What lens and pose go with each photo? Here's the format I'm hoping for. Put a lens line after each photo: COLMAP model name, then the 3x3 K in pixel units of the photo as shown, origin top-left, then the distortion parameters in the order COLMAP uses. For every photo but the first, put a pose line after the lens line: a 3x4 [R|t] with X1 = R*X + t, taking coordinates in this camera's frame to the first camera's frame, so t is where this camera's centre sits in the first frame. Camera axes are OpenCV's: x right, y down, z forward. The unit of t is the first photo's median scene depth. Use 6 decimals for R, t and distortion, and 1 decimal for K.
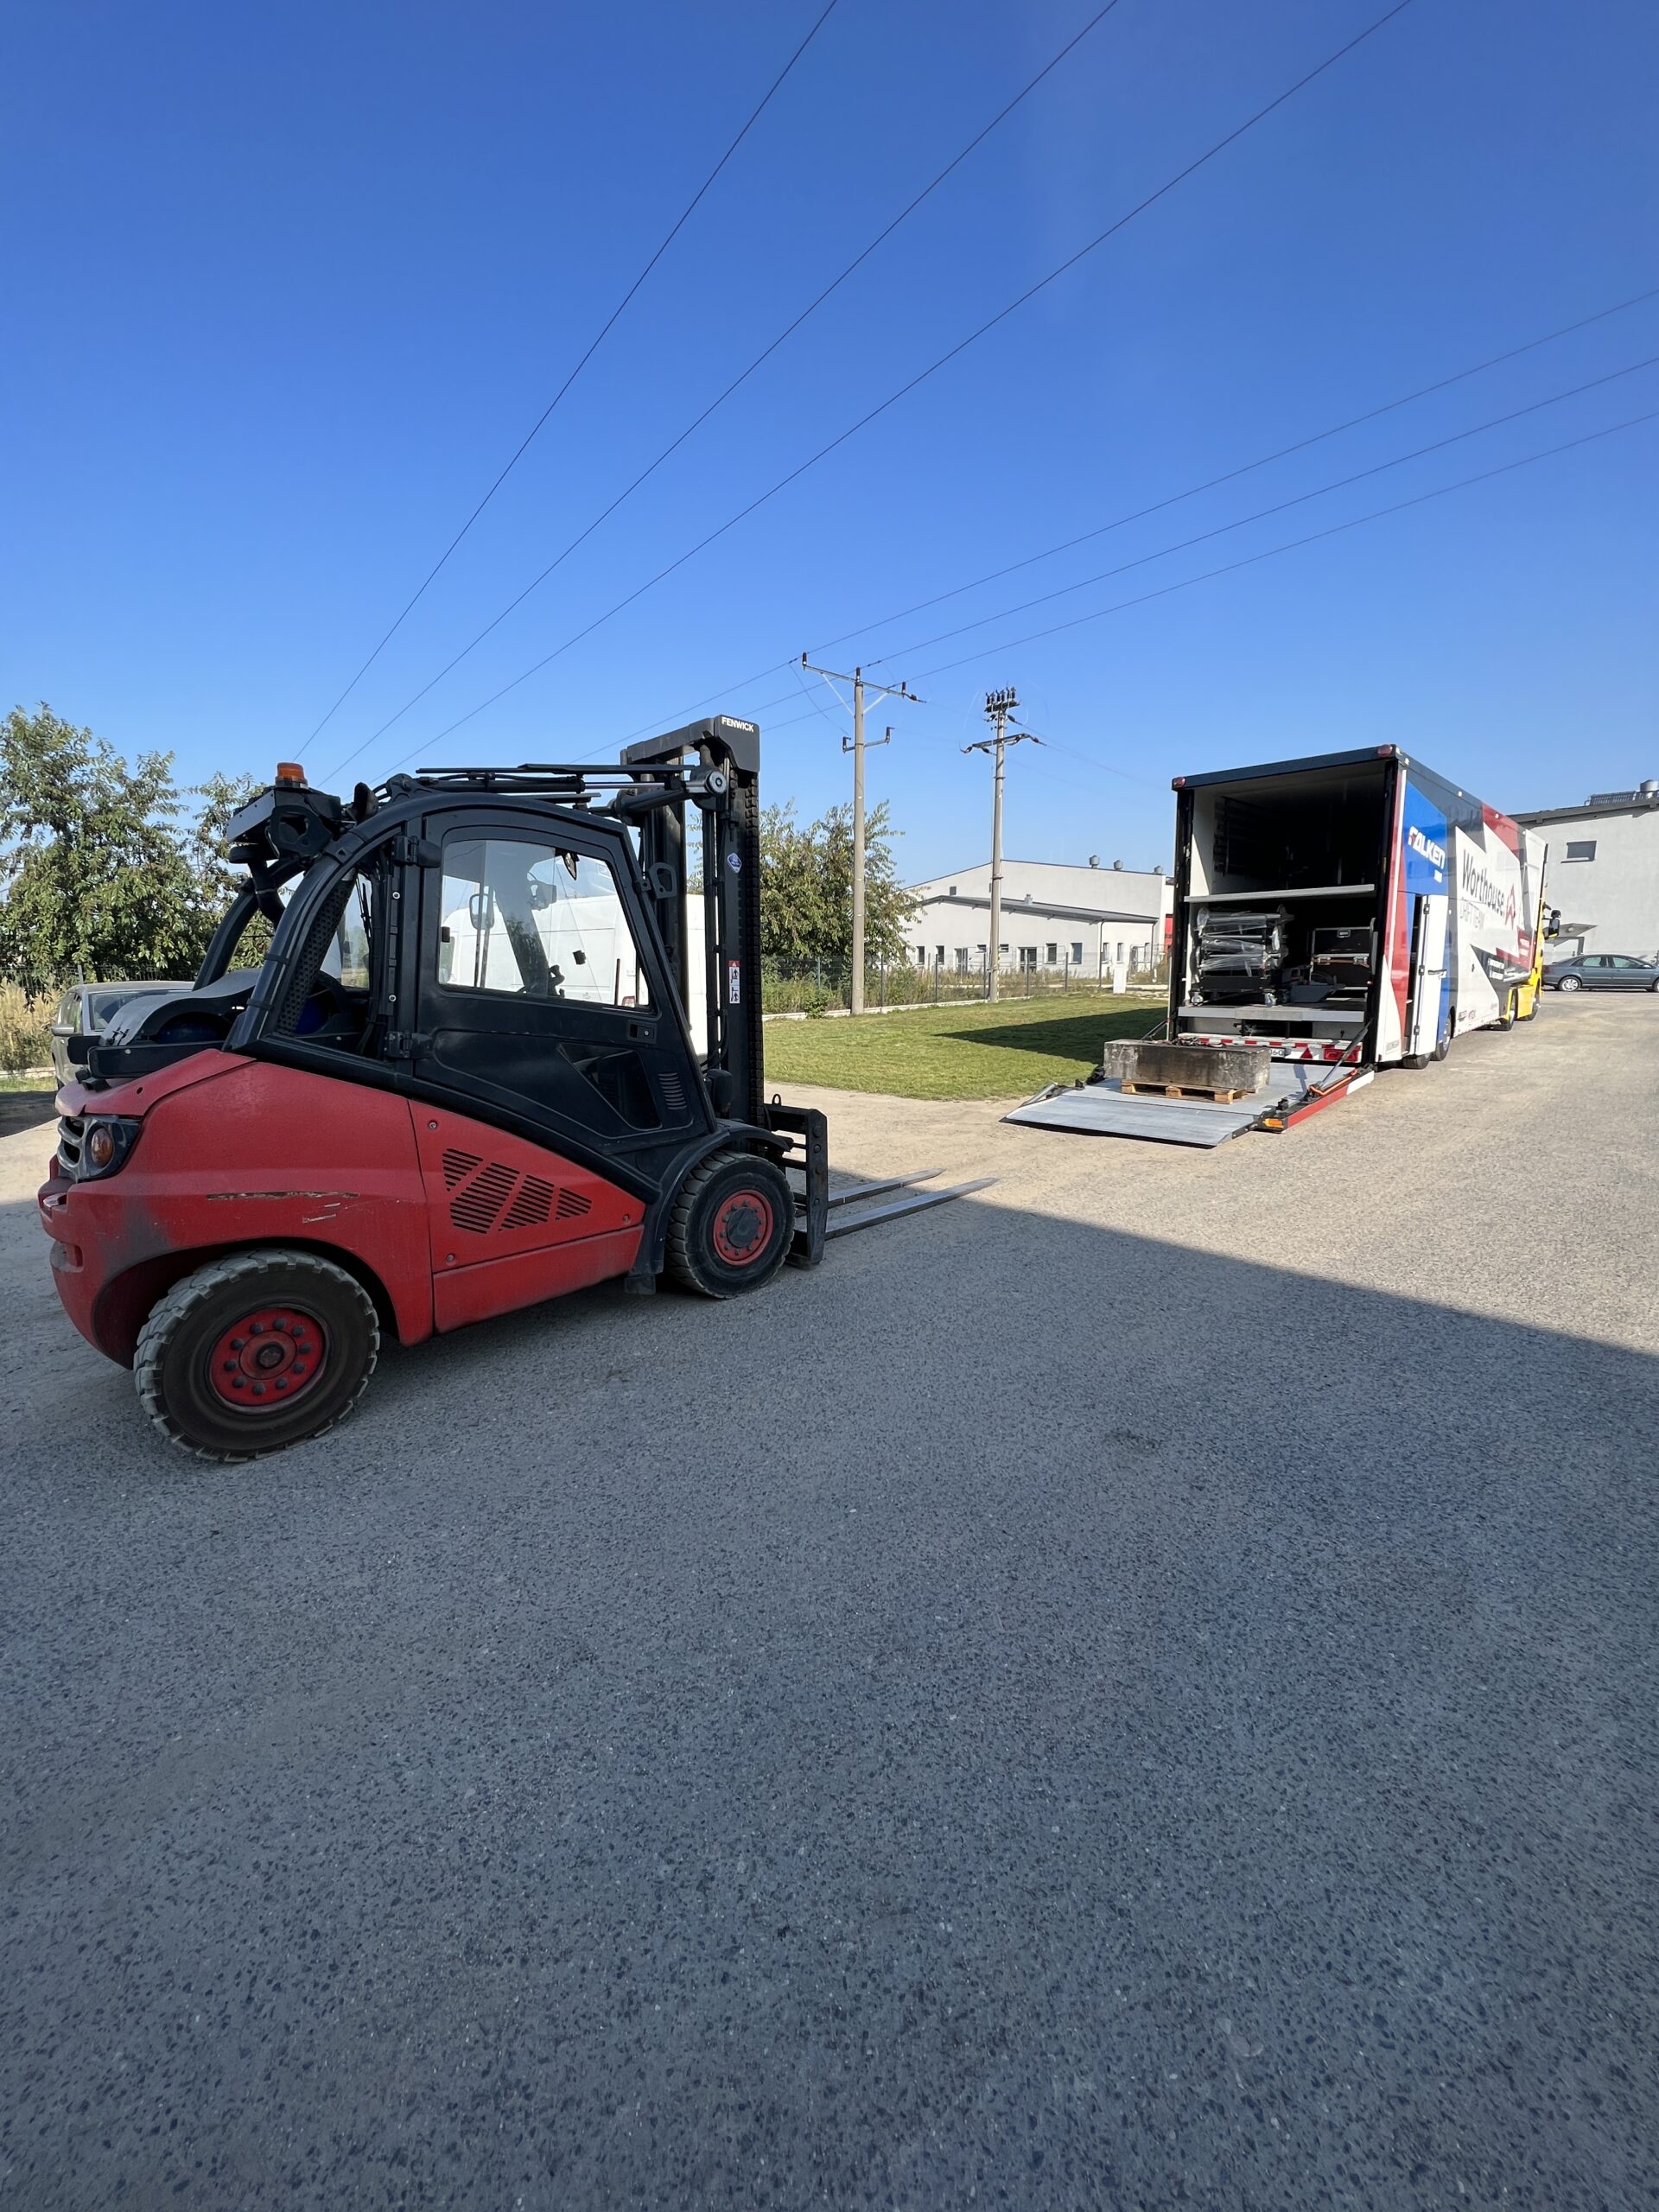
lens RADIAL K [[894.5, 0, 829.5], [0, 894.5, 1106.0], [0, 0, 1]] dist [0.000025, 0.000002]
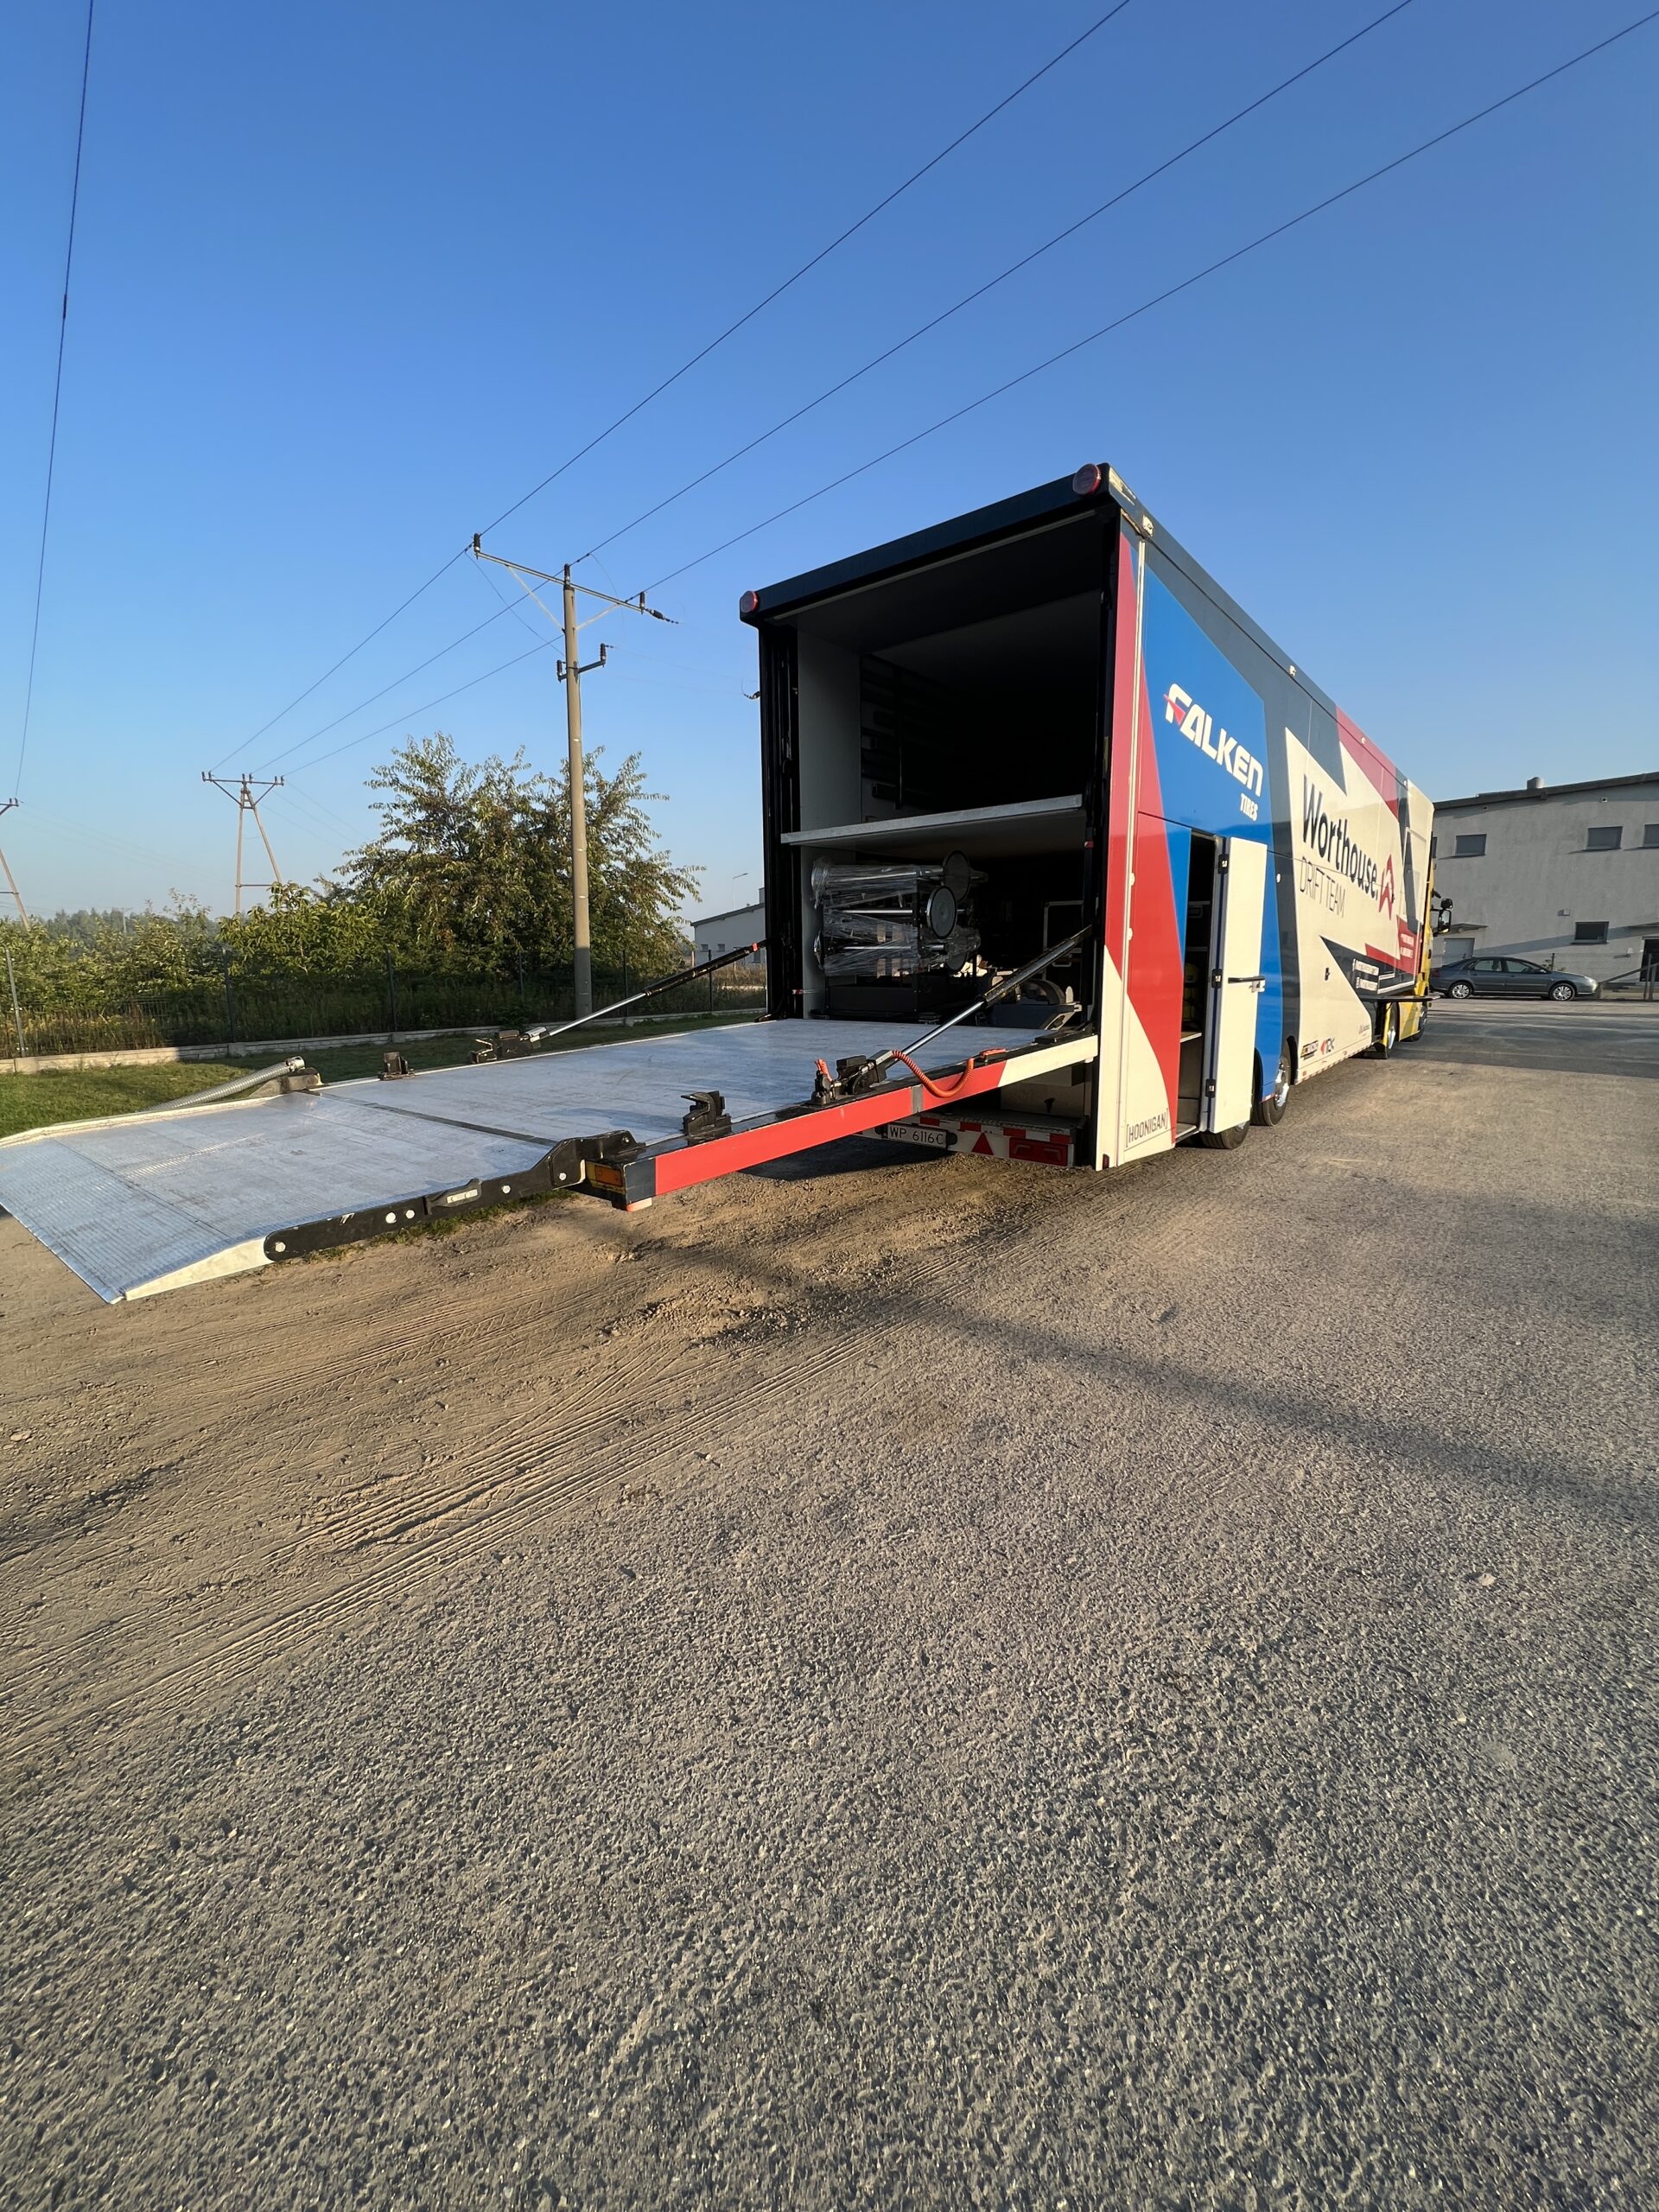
lens RADIAL K [[894.5, 0, 829.5], [0, 894.5, 1106.0], [0, 0, 1]] dist [0.000025, 0.000002]
pose [[0.996827, -0.005317, 0.079425, 0.272740], [0.005145, 0.999984, 0.002367, -0.055062], [-0.079436, -0.001951, 0.996838, 0.340119]]
